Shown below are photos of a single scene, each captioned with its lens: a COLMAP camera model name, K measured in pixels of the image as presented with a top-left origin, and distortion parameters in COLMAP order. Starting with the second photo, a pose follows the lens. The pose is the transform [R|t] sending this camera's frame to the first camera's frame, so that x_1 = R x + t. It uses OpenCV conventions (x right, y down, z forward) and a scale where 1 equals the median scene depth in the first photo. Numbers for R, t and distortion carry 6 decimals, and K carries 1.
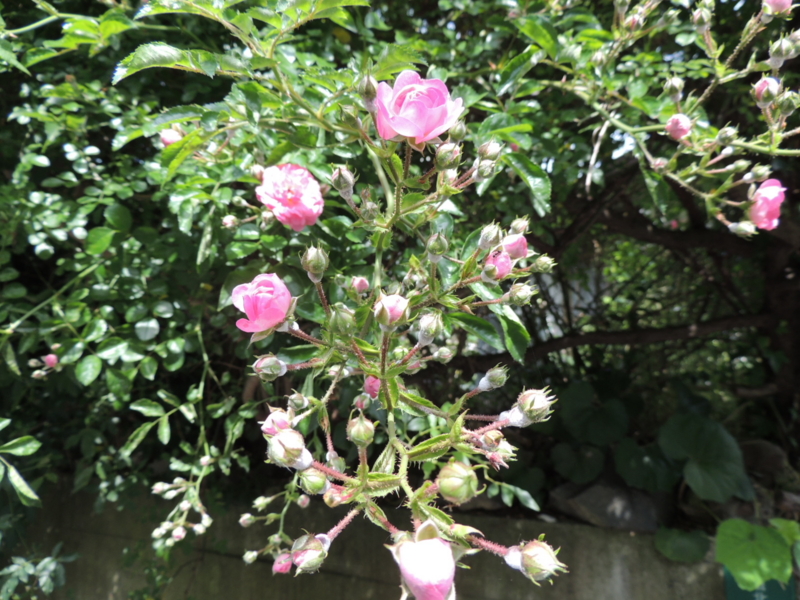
lens RADIAL K [[571.7, 0, 393.3], [0, 571.7, 293.7], [0, 0, 1]] dist [-0.046337, 0.015472]
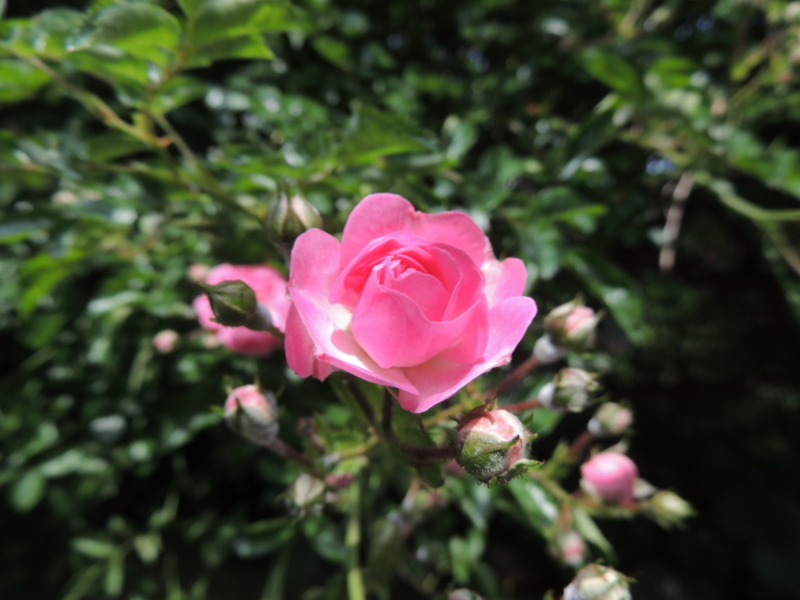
lens RADIAL K [[571.7, 0, 402.5], [0, 571.7, 298.3], [0, 0, 1]] dist [-0.046337, 0.015472]
pose [[0.999608, -0.008435, -0.026707, 0.014633], [0.007366, 0.999177, -0.039882, -0.090419], [0.027021, 0.039670, 0.998847, 0.184366]]
